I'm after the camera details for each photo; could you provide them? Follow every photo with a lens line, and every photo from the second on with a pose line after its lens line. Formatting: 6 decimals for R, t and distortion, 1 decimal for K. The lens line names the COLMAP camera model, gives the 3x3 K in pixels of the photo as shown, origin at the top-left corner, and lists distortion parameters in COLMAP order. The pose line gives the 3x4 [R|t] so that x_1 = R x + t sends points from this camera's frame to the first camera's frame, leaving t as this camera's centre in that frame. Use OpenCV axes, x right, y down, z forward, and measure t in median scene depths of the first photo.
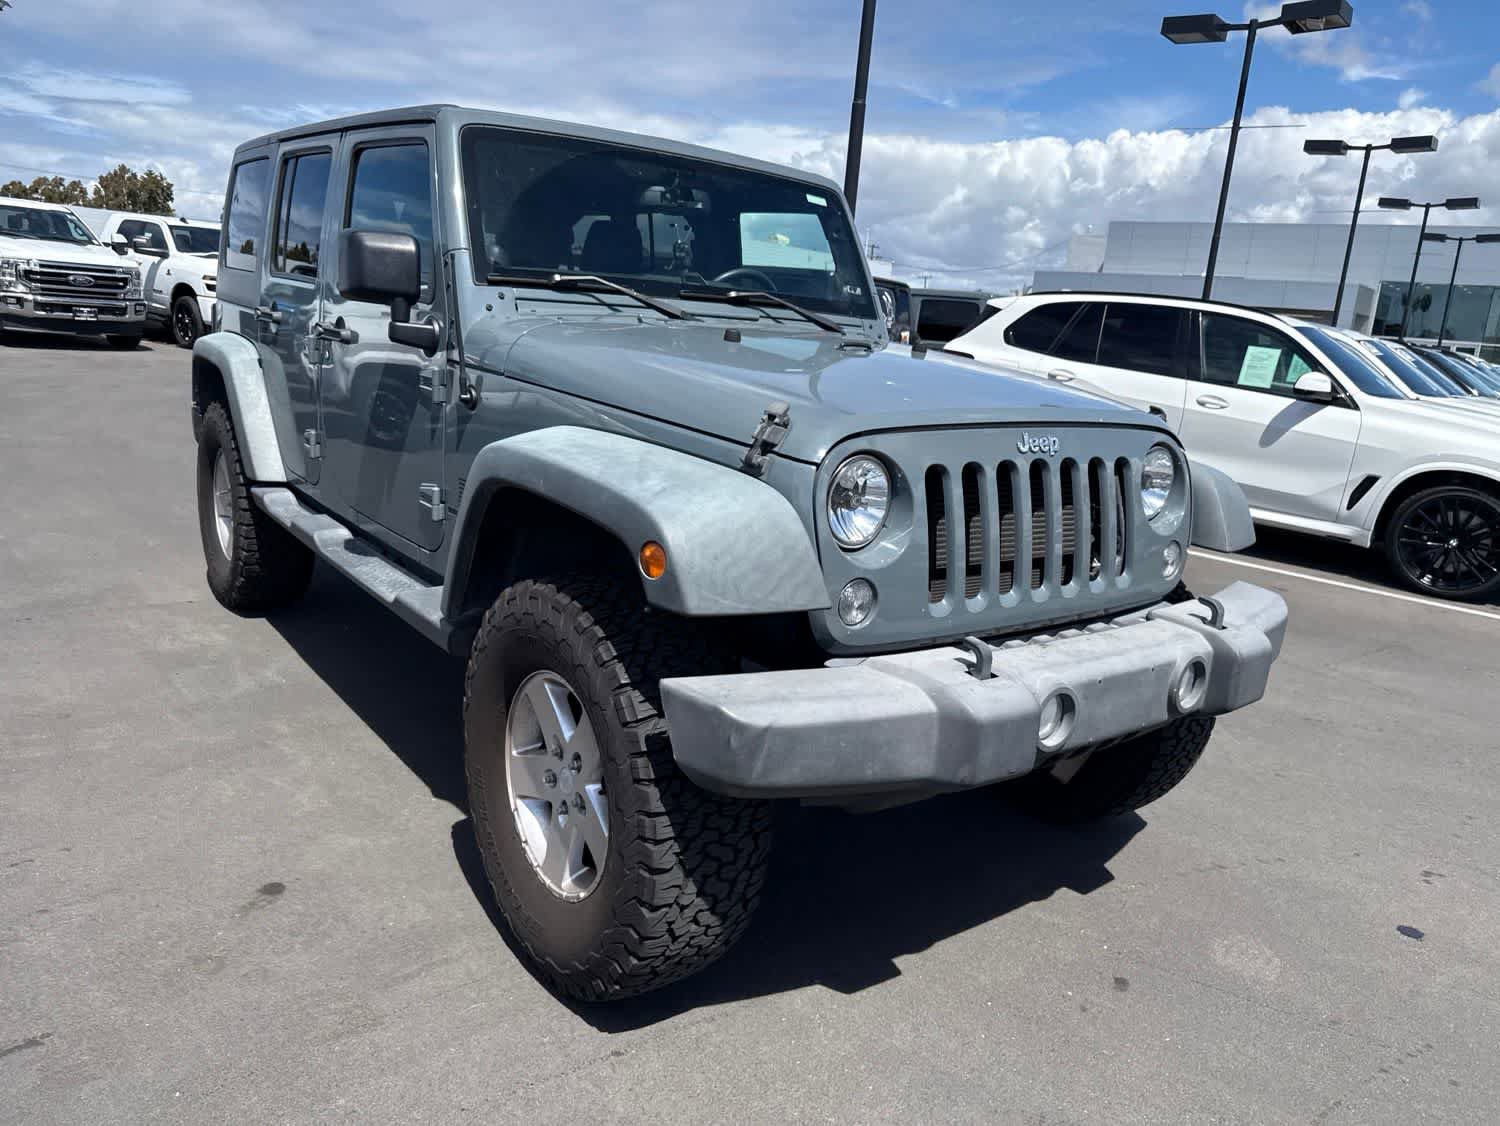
lens RADIAL K [[1066.6, 0, 752.7], [0, 1066.6, 530.9], [0, 0, 1]] dist [0.026975, -0.030552]
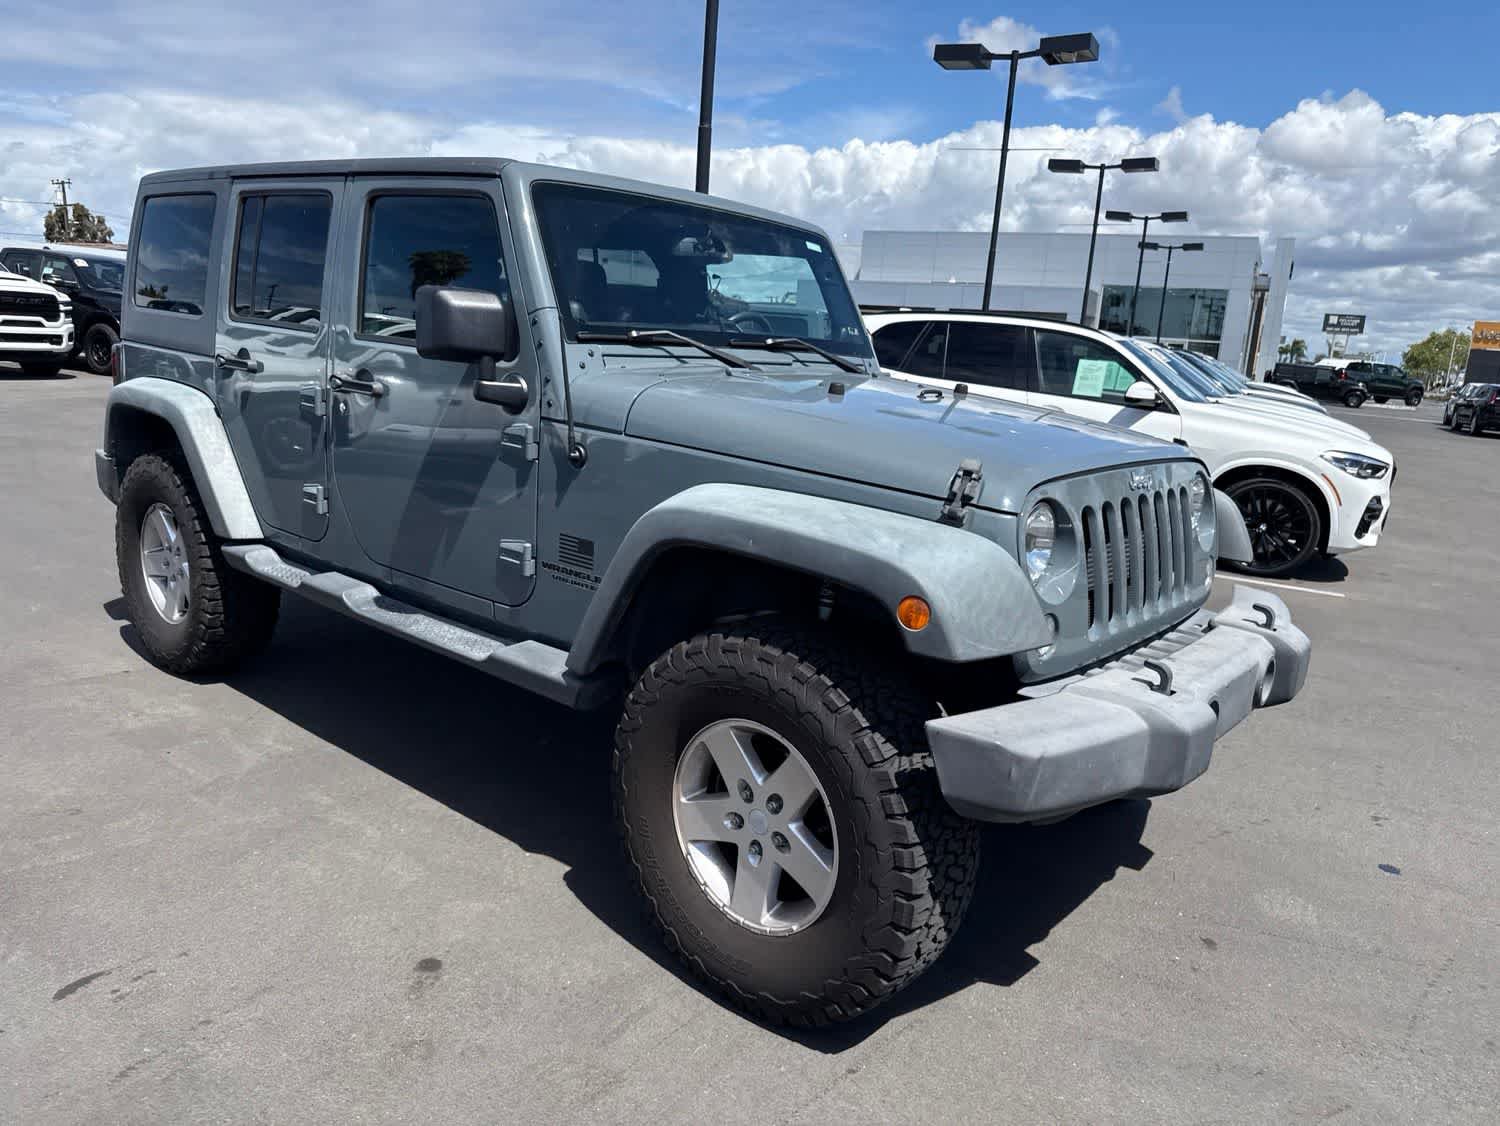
lens RADIAL K [[1066.6, 0, 749.3], [0, 1066.6, 534.0], [0, 0, 1]] dist [0.026975, -0.030552]
pose [[0.976079, -0.055185, 0.210297, -0.293029], [0.055277, 0.998456, 0.005445, -0.042200], [-0.210273, 0.006310, 0.977622, -0.021712]]
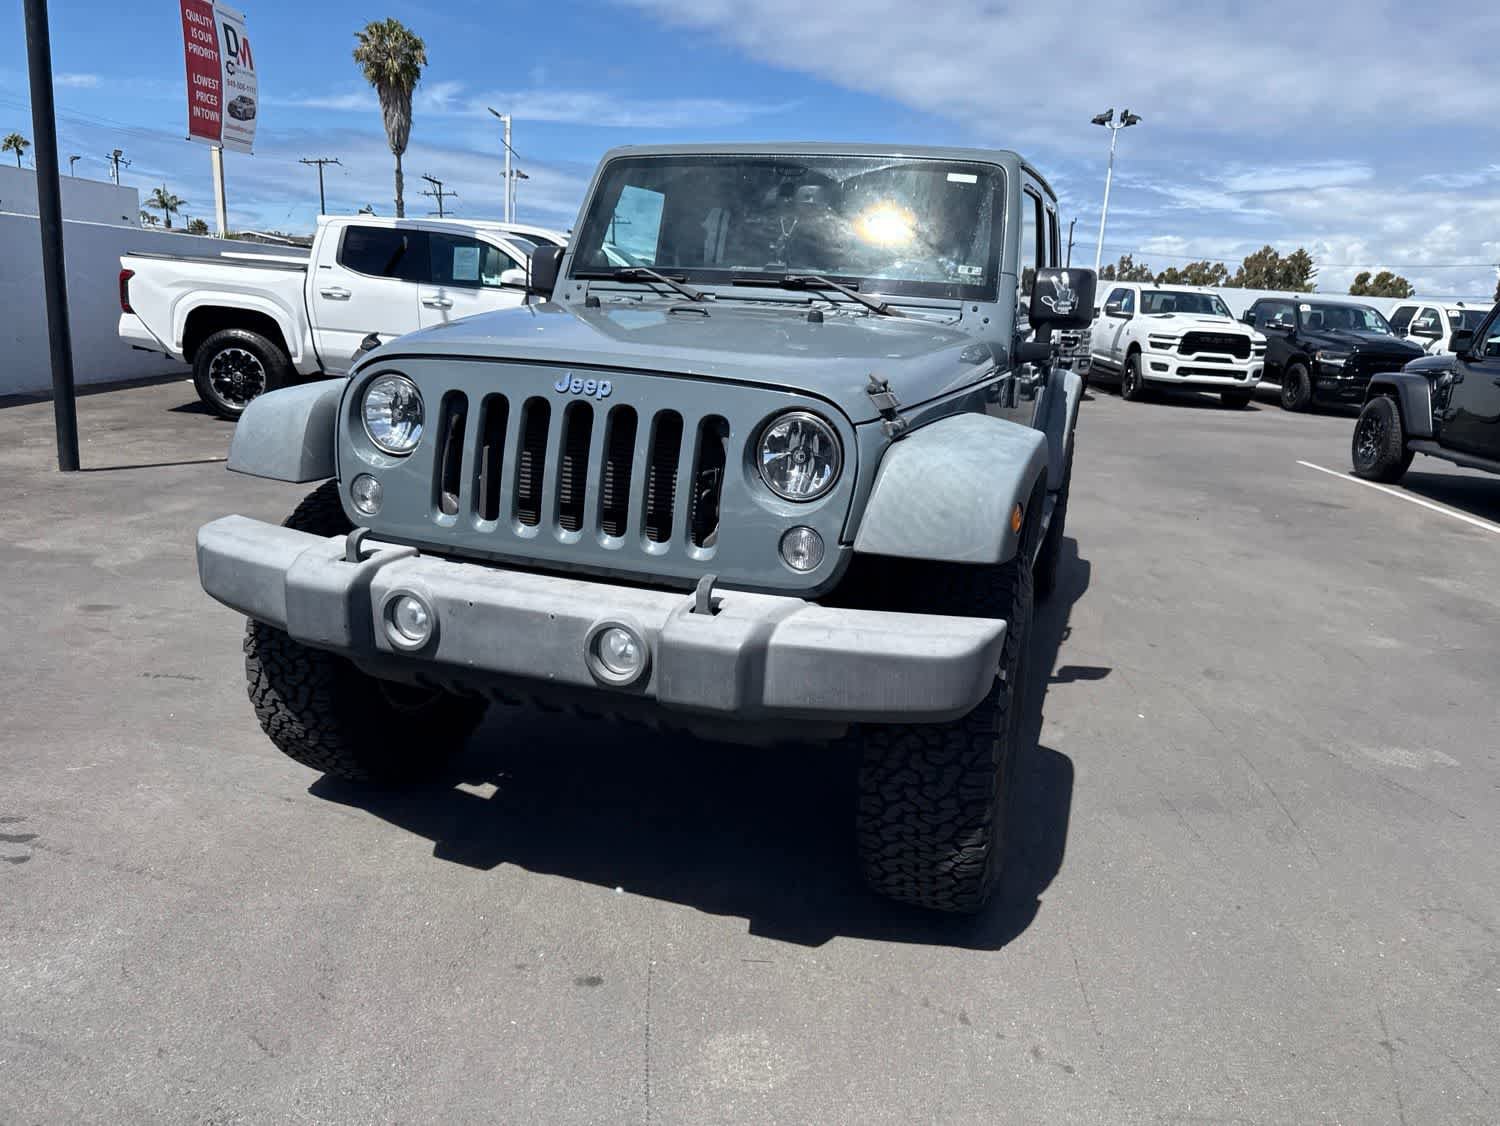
lens RADIAL K [[1066.6, 0, 768.6], [0, 1066.6, 518.2], [0, 0, 1]] dist [0.026975, -0.030552]
pose [[0.573054, 0.114547, -0.811473, 0.920590], [-0.177225, 0.984074, 0.013757, -0.002631], [0.800125, 0.135930, 0.584228, 0.440835]]
